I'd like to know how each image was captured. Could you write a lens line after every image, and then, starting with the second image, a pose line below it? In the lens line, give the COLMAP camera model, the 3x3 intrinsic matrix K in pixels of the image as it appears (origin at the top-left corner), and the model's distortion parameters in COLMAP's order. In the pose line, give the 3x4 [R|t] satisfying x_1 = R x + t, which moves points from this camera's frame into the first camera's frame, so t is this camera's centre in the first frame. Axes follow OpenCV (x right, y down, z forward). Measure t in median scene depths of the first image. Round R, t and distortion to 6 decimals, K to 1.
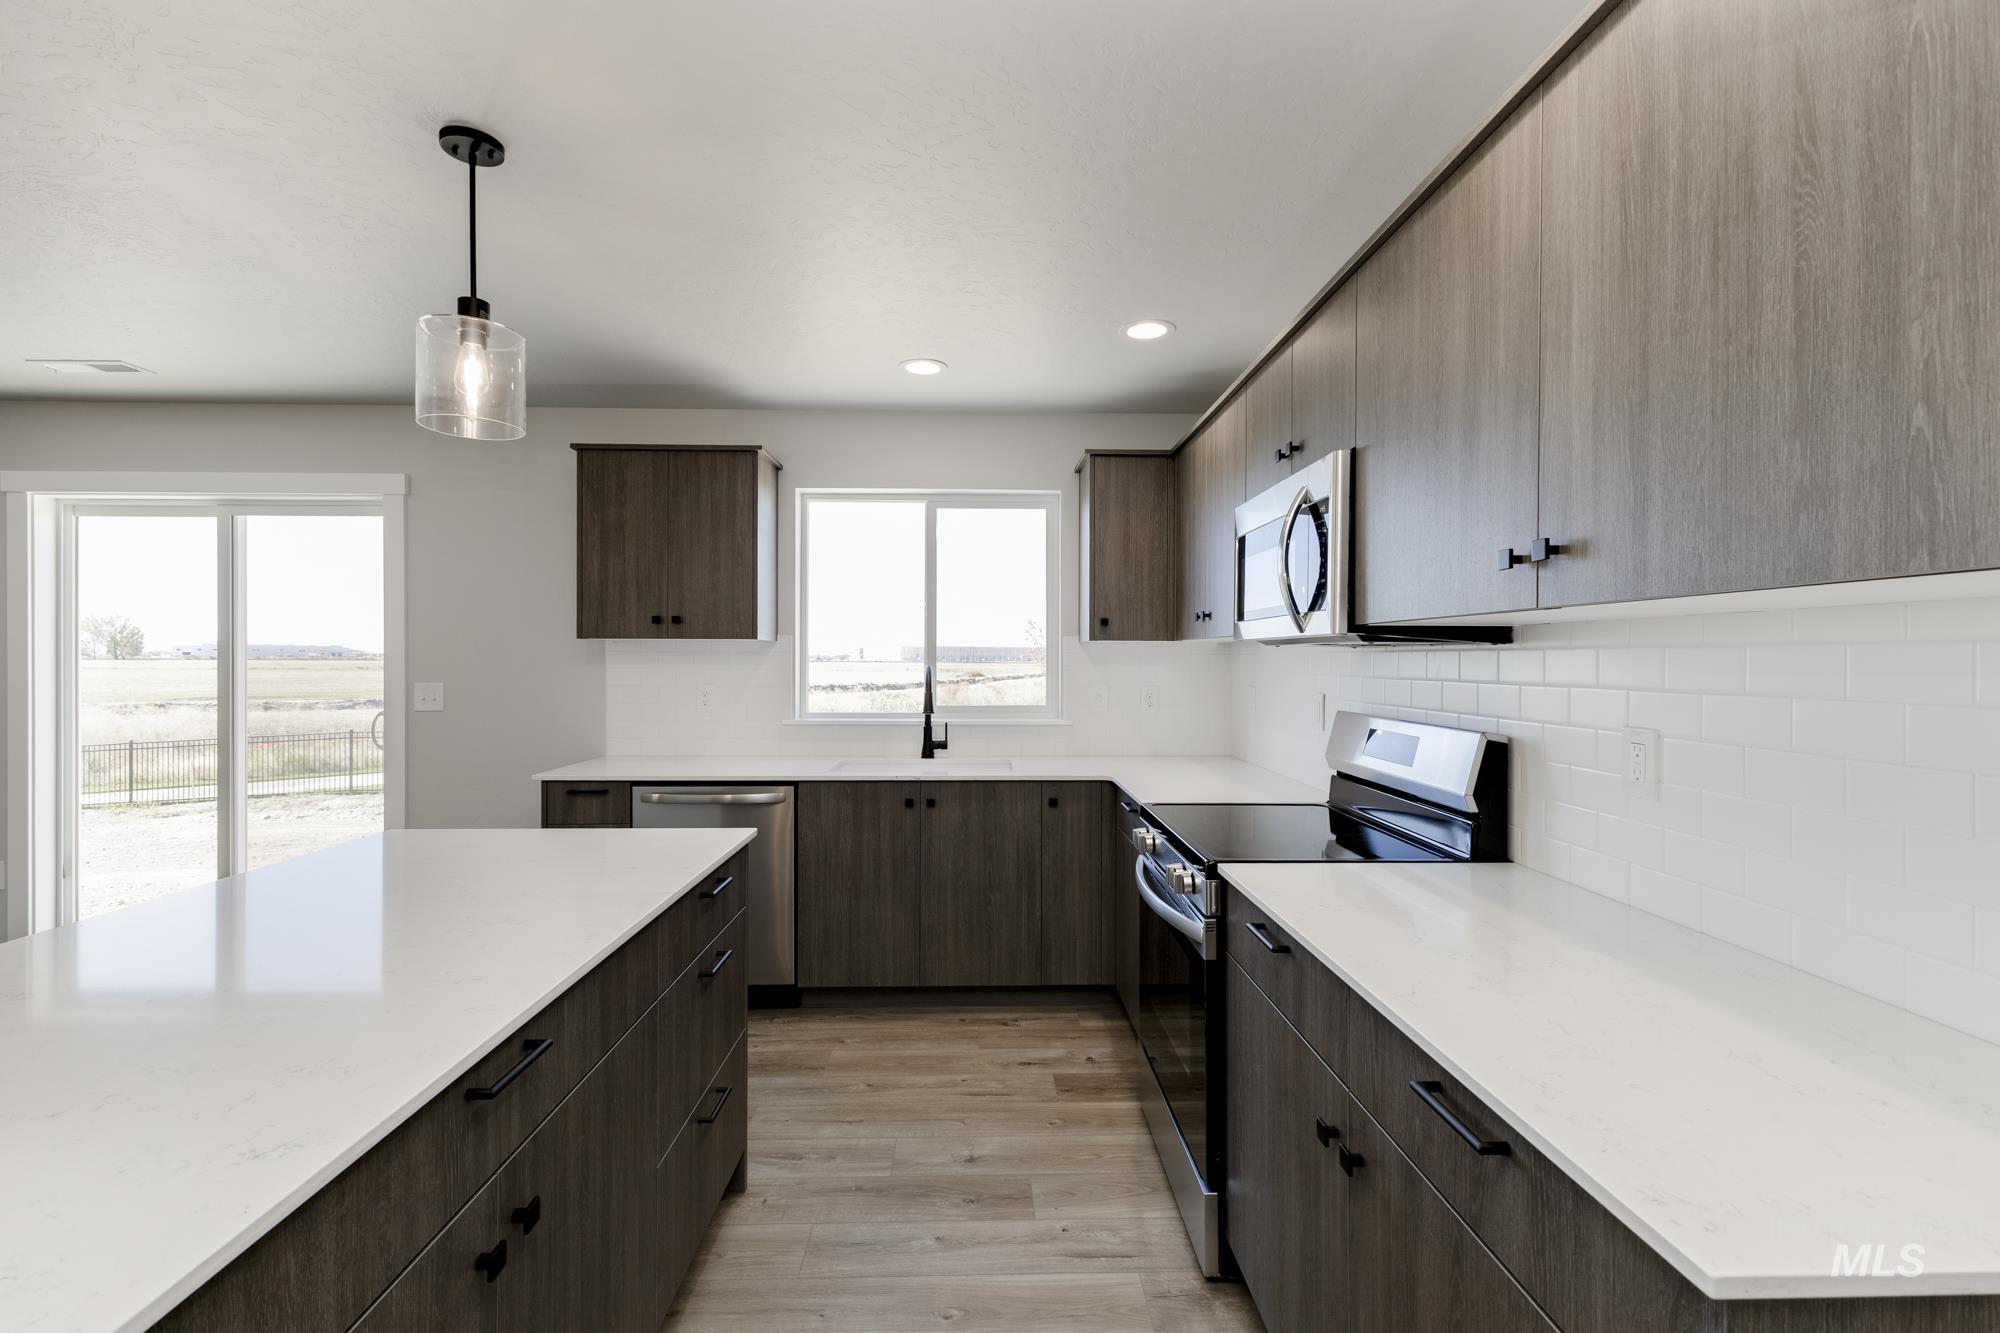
lens RADIAL K [[866.2, 0, 999.2], [0, 866.2, 660.0], [0, 0, 1]] dist [0.007649, -0.000466]
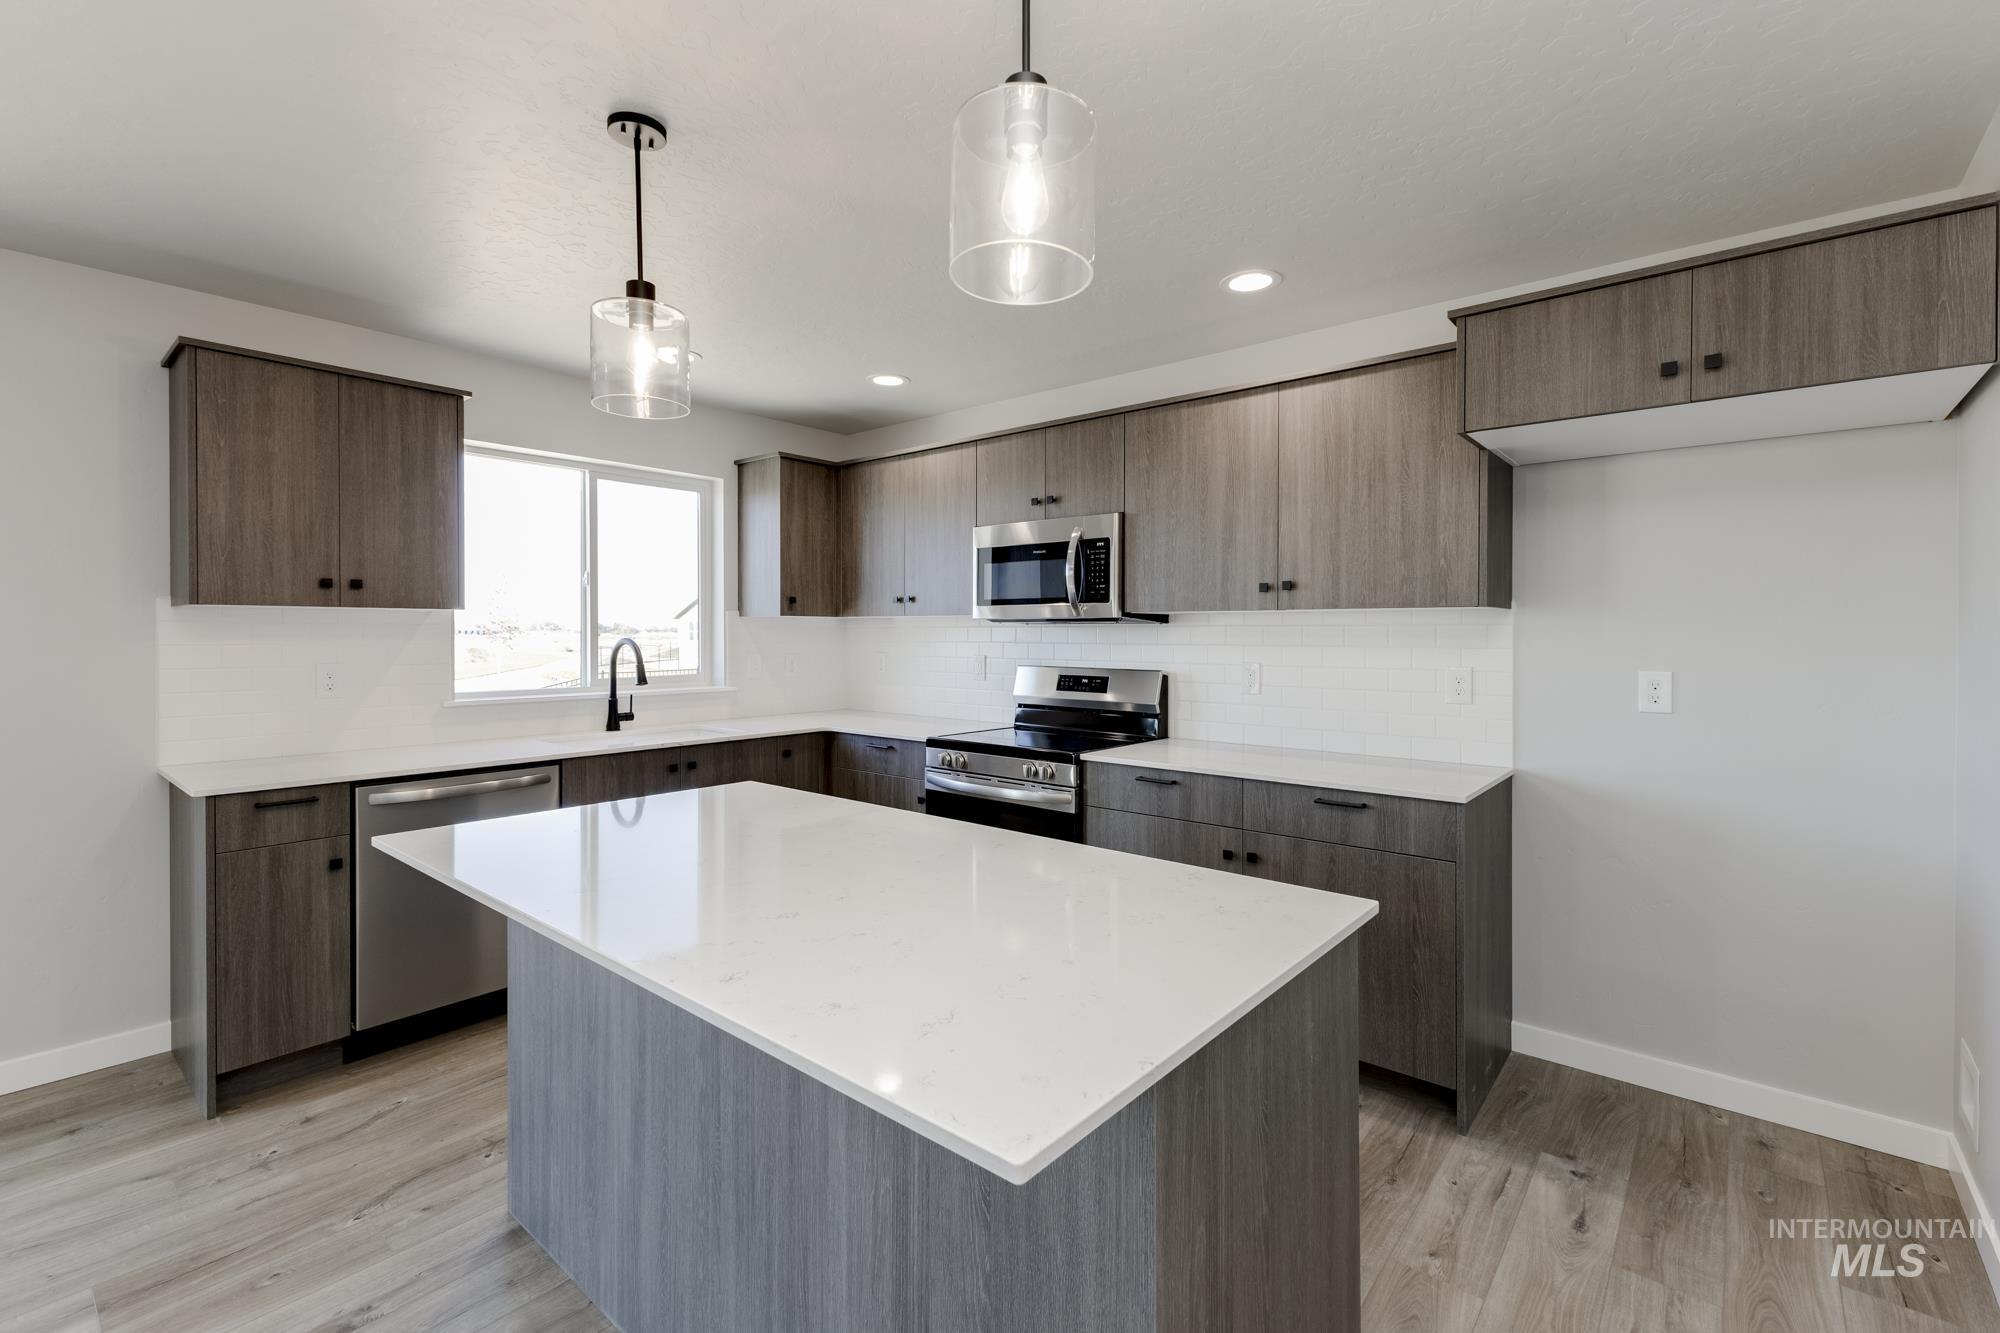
lens RADIAL K [[866.3, 0, 994.7], [0, 866.3, 634.3], [0, 0, 1]] dist [0.003025, 0.000102]
pose [[0.670114, -0.003468, 0.742250, -0.574988], [0.001361, 0.999993, 0.003443, -0.001098], [-0.742257, -0.001297, 0.670114, 0.003348]]
